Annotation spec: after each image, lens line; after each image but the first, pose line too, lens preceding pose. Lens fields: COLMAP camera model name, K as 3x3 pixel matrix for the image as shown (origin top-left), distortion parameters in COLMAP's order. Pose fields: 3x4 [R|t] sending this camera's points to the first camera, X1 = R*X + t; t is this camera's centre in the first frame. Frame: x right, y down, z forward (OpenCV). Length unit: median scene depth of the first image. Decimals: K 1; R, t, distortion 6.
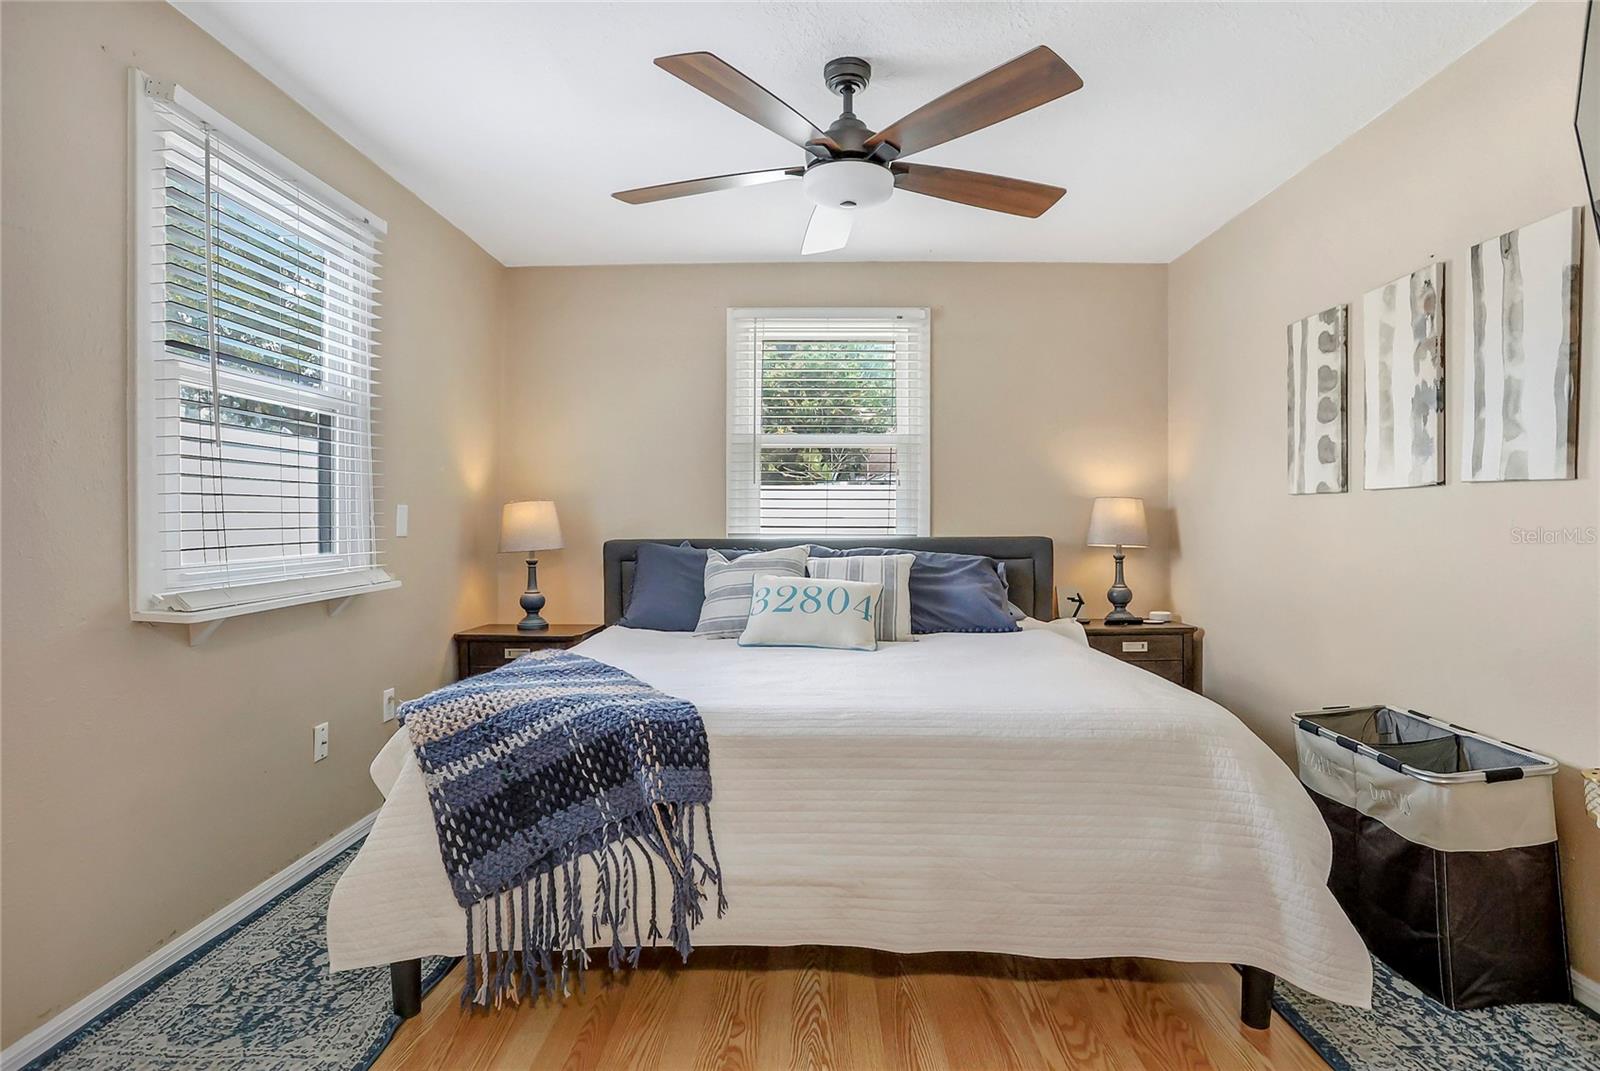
lens RADIAL K [[800.4, 0, 788.9], [0, 800.4, 533.6], [0, 0, 1]] dist [-0.044007, 0.003967]
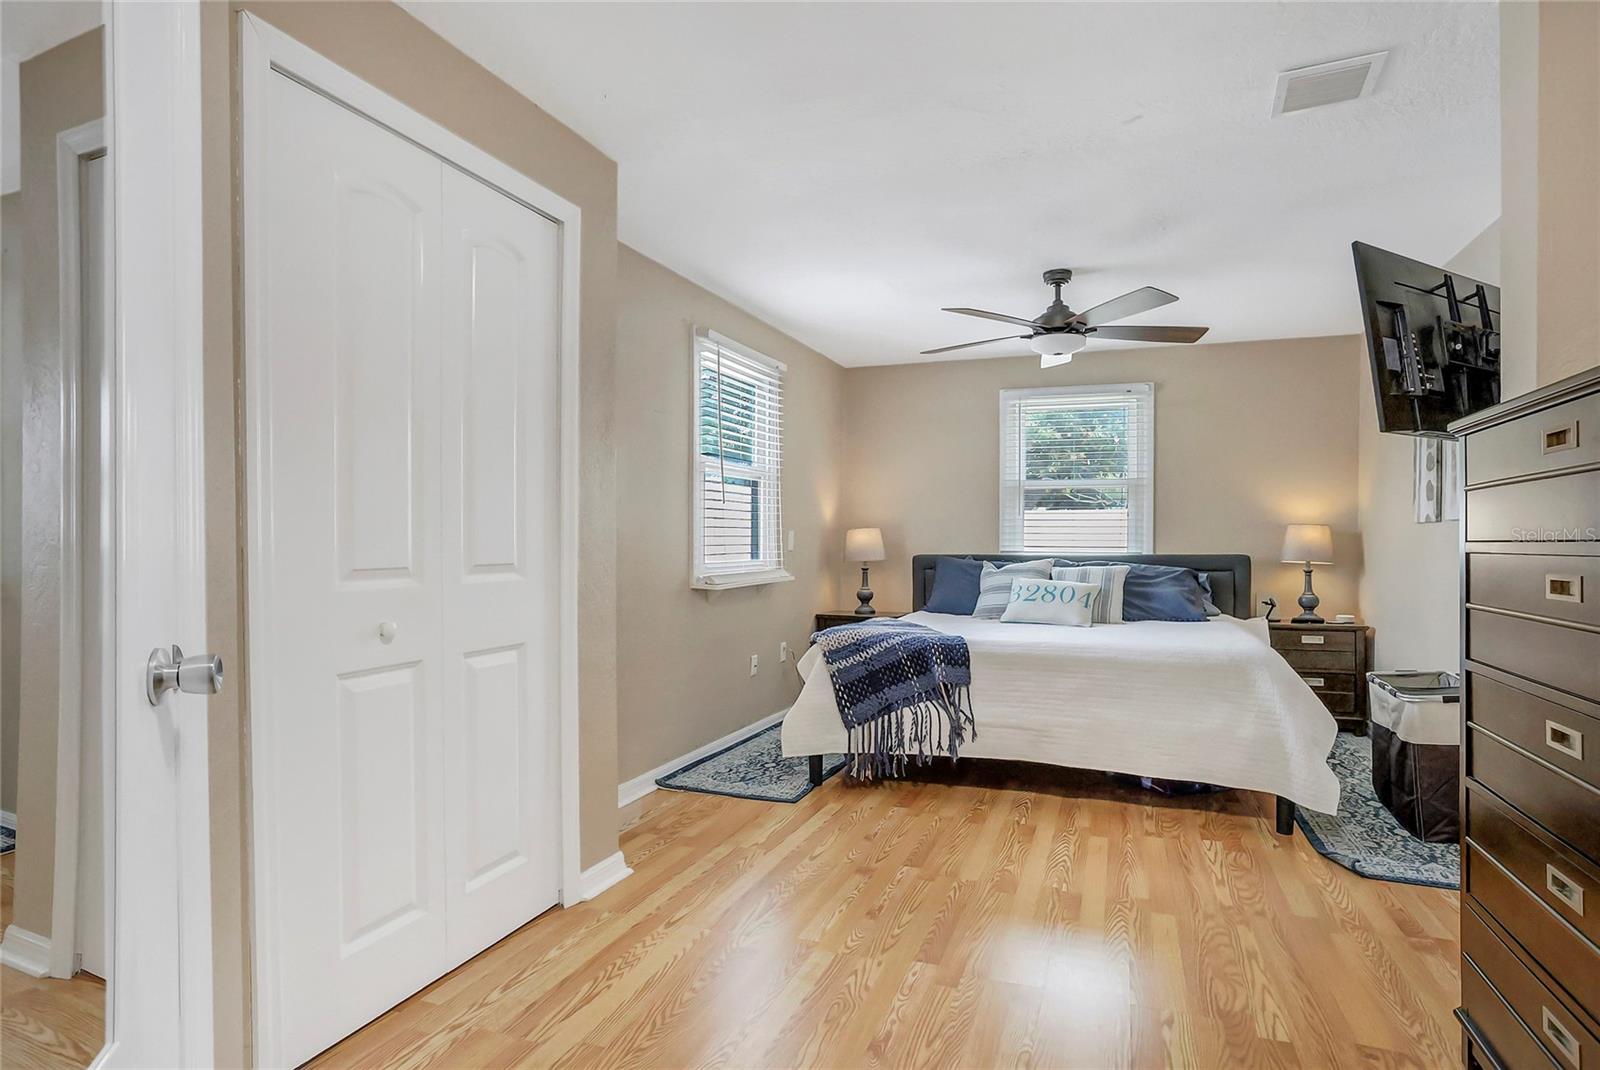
lens RADIAL K [[800.4, 0, 784.8], [0, 800.4, 536.8], [0, 0, 1]] dist [-0.044007, 0.003967]
pose [[0.929834, 0.001486, -0.367978, 0.156361], [-0.010239, 0.999709, -0.021834, 0.016812], [0.367838, 0.024069, 0.929578, -0.782251]]
